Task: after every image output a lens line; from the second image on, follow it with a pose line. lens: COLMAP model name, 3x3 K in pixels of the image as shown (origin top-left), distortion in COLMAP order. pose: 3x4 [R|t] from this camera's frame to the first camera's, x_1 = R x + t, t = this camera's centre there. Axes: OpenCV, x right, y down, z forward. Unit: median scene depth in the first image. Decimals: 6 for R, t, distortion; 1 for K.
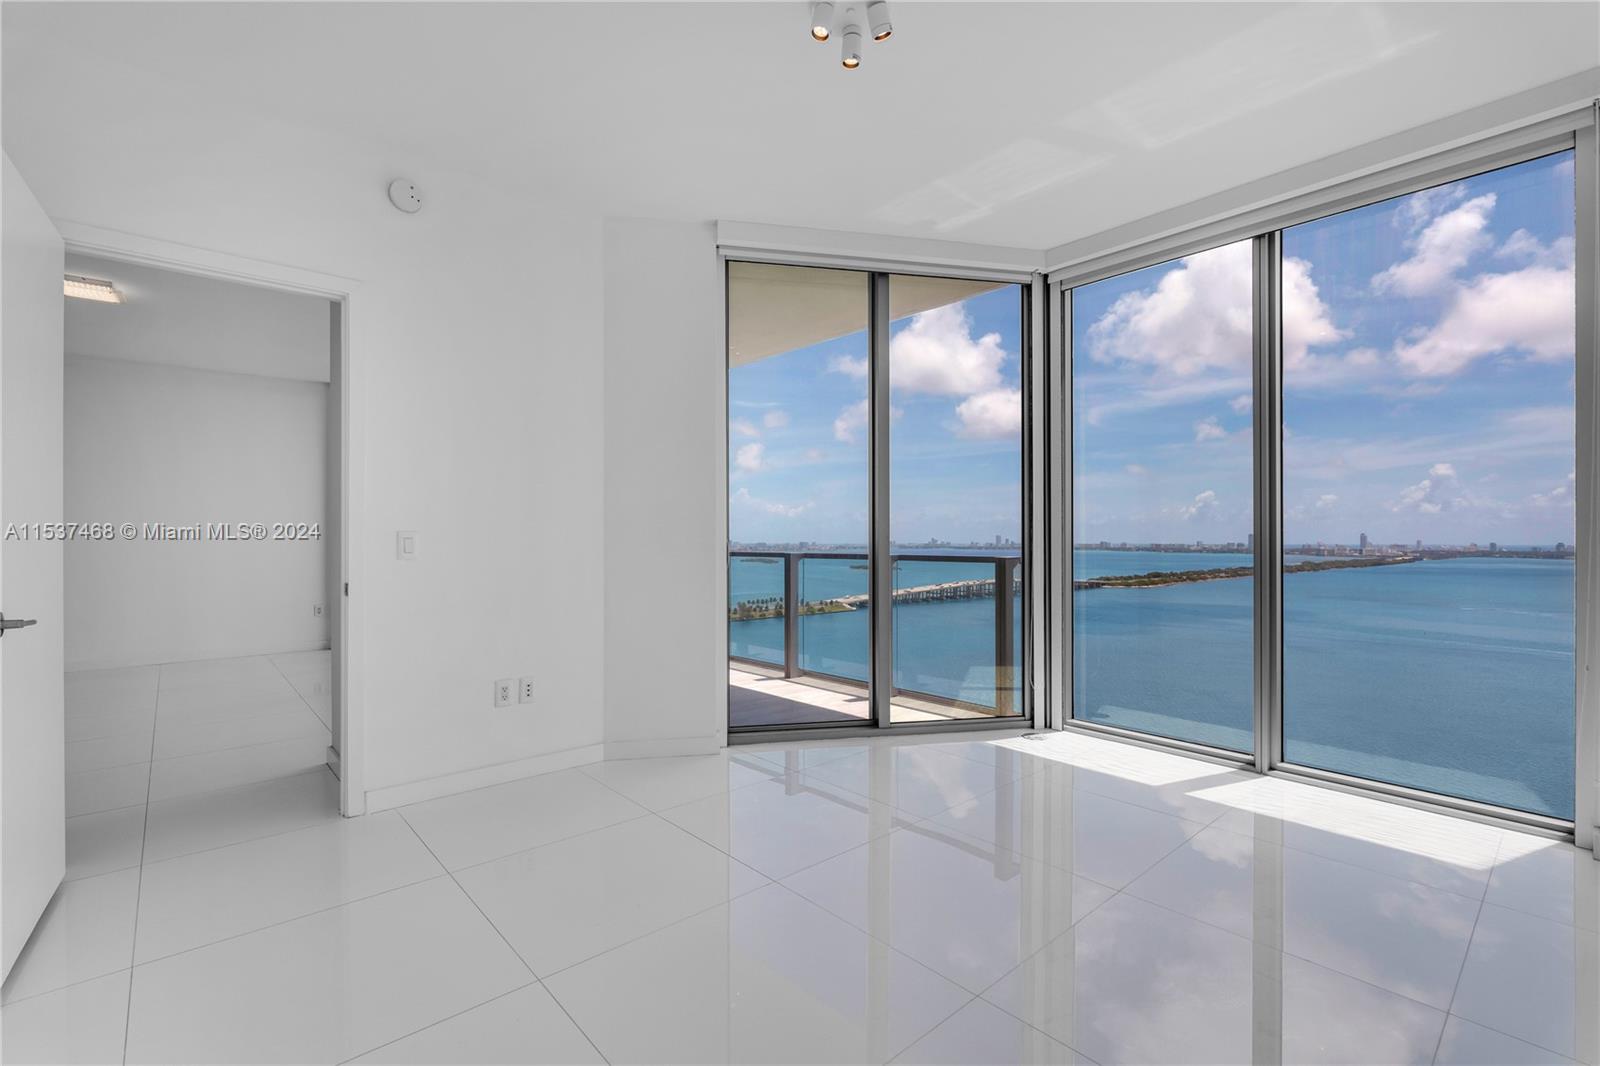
lens RADIAL K [[716.2, 0, 813.7], [0, 716.2, 534.6], [0, 0, 1]] dist [0.001947, -0.000871]
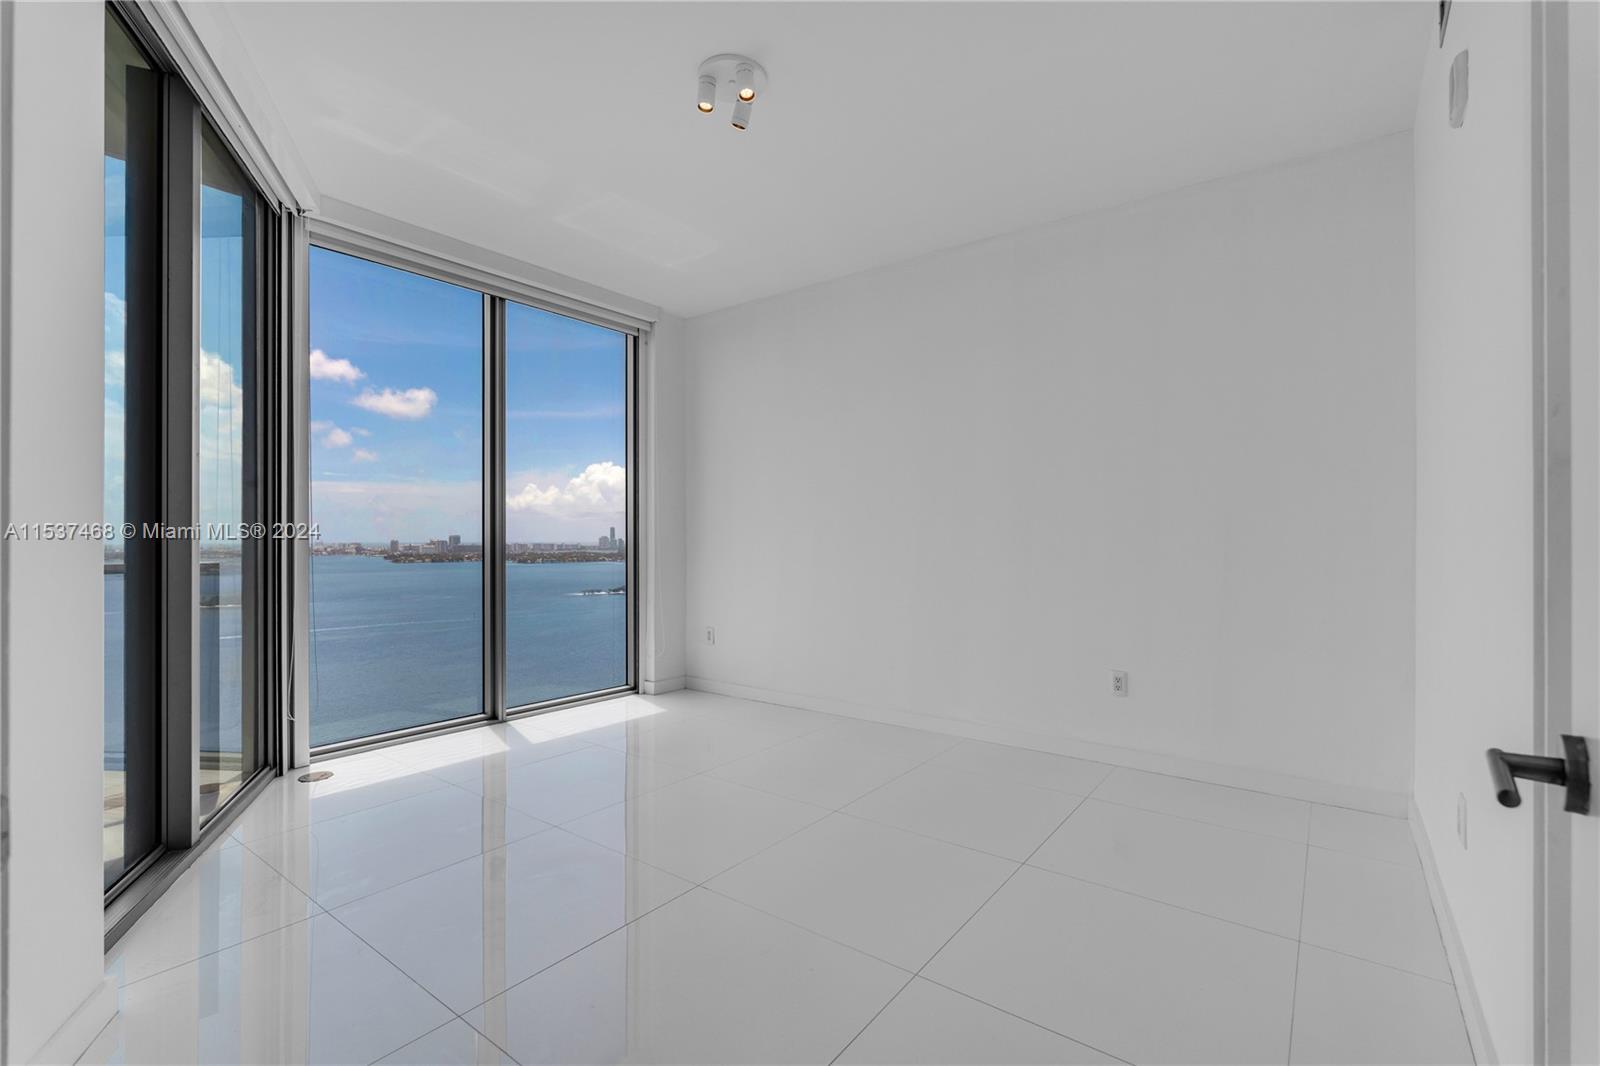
lens RADIAL K [[716.2, 0, 800.3], [0, 716.2, 531.1], [0, 0, 1]] dist [0.001947, -0.000871]
pose [[-0.180611, 0.006740, 0.983532, -0.582884], [-0.003434, 0.999966, -0.007483, 0.003628], [-0.983549, -0.004729, -0.180581, 0.580355]]
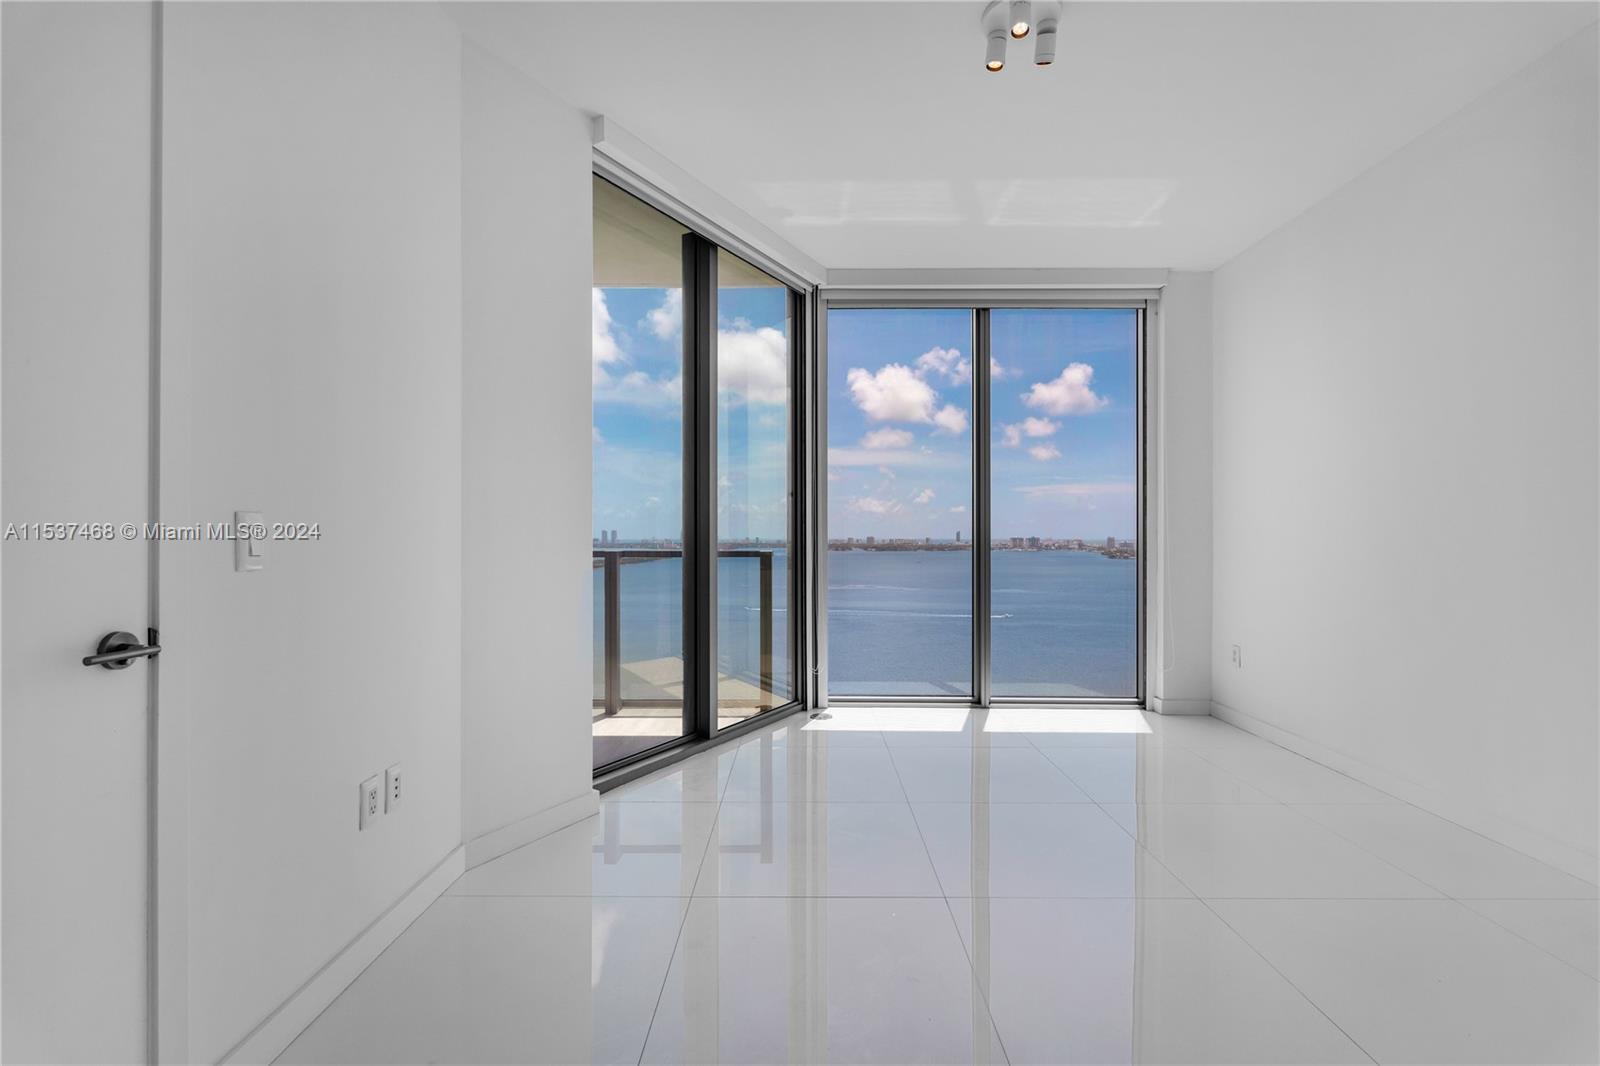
lens RADIAL K [[716.2, 0, 804.4], [0, 716.2, 537.9], [0, 0, 1]] dist [0.001947, -0.000871]
pose [[0.676095, -0.004685, 0.736800, -0.484483], [-0.002929, 0.999955, 0.009046, 0.002522], [-0.736809, -0.008274, 0.676051, 0.279433]]
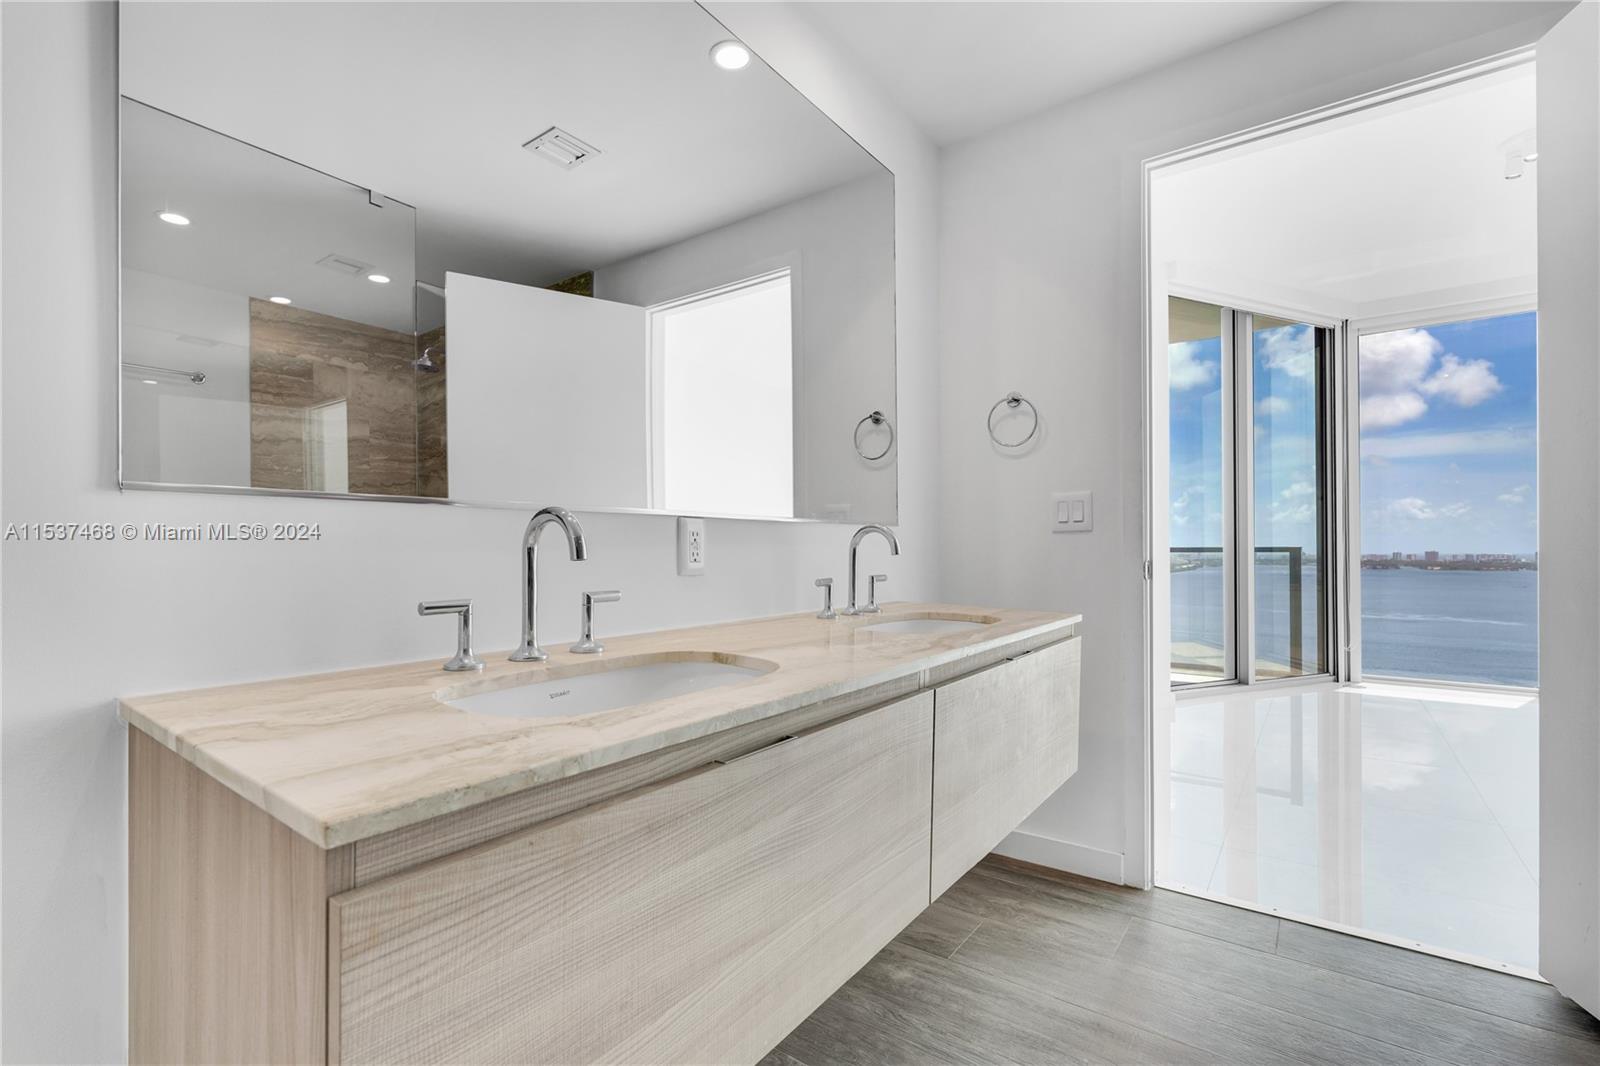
lens RADIAL K [[716.2, 0, 799.7], [0, 716.2, 549.8], [0, 0, 1]] dist [0.001947, -0.000871]
pose [[0.980467, -0.004942, 0.196621, -0.873160], [0.004236, 0.999983, 0.004009, 0.029196], [-0.196638, -0.003097, 0.980471, -0.052703]]
